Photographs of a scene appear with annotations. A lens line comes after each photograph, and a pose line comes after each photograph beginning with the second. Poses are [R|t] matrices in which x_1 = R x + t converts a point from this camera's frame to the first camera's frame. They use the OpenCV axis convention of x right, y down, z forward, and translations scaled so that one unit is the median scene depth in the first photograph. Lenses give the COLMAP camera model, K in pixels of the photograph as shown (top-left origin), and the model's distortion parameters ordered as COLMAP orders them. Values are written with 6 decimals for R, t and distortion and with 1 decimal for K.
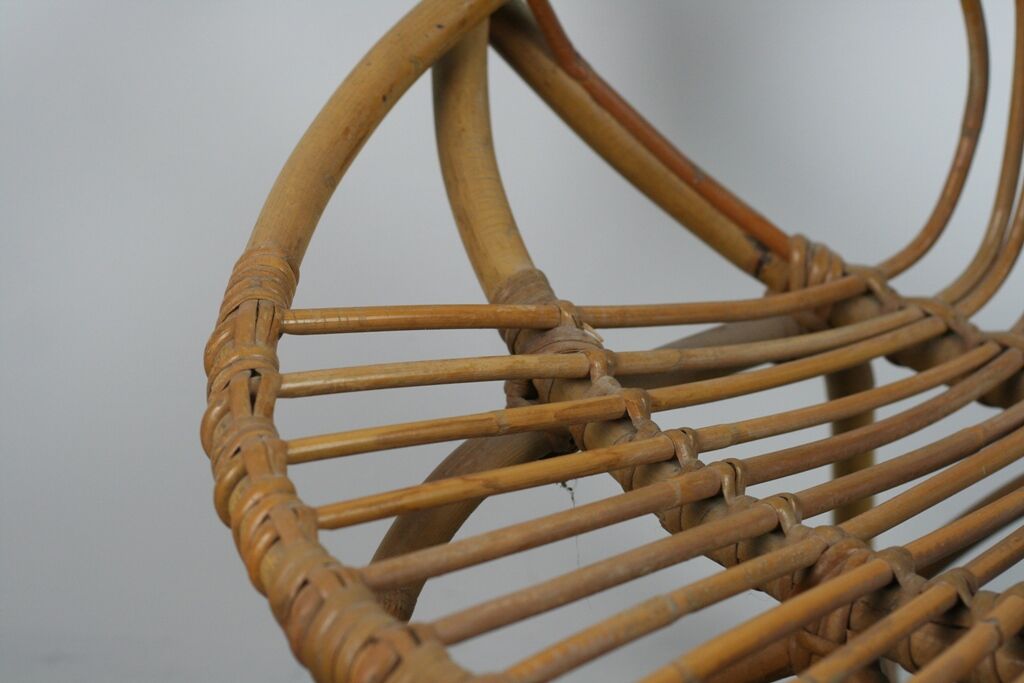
lens RADIAL K [[2521.9, 0, 511.6], [0, 2521.9, 332.2], [0, 0, 1]] dist [-0.095462, 0.000000]
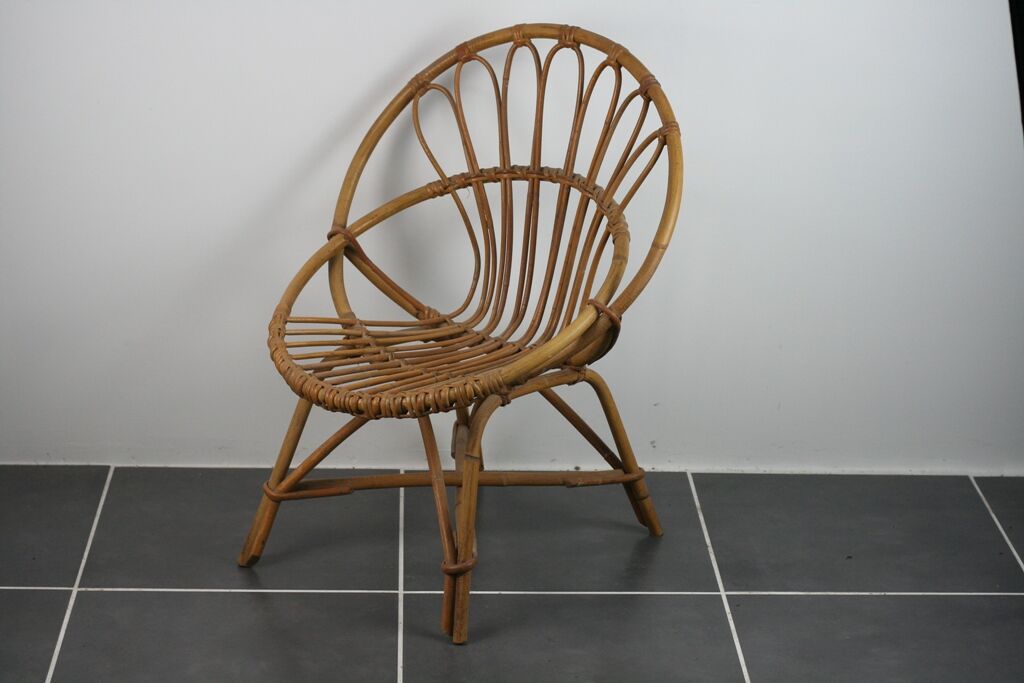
lens RADIAL K [[2521.9, 0, 513.5], [0, 2521.9, 342.2], [0, 0, 1]] dist [-0.095462, 0.000000]
pose [[0.999441, 0.001012, -0.033428, 0.408777], [-0.003723, 0.996695, -0.081155, 0.355221], [0.033236, 0.081234, 0.996141, -3.042622]]
